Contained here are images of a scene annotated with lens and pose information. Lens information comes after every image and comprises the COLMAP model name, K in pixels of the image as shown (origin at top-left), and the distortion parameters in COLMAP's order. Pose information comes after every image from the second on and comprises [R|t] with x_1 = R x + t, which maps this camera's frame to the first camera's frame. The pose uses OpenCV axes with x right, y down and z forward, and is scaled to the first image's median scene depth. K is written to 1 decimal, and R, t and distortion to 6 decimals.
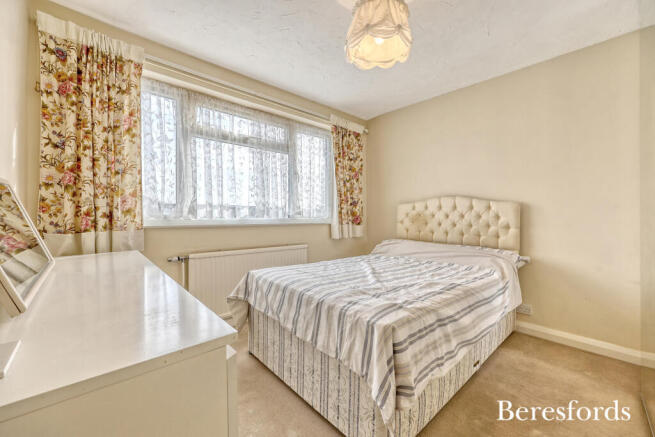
lens RADIAL K [[266.3, 0, 327.3], [0, 266.3, 213.6], [0, 0, 1]] dist [0.004723, -0.000946]
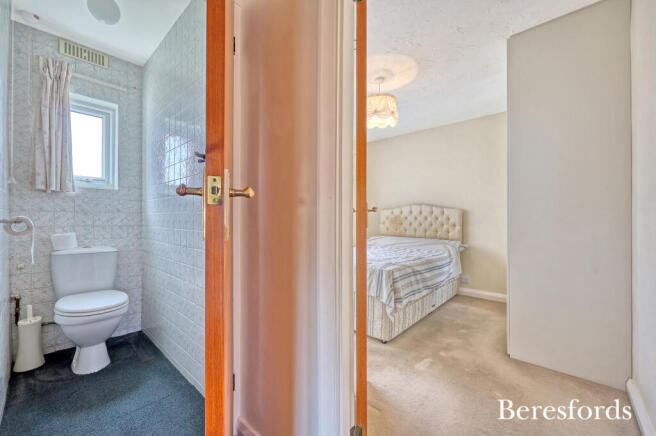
lens RADIAL K [[266.7, 0, 327.5], [0, 266.7, 220.6], [0, 0, 1]] dist [0.004723, -0.000946]
pose [[0.993638, -0.000606, 0.112617, -0.251346], [0.000011, 0.999986, 0.005282, 0.018319], [-0.112618, -0.005247, 0.993624, -0.508880]]
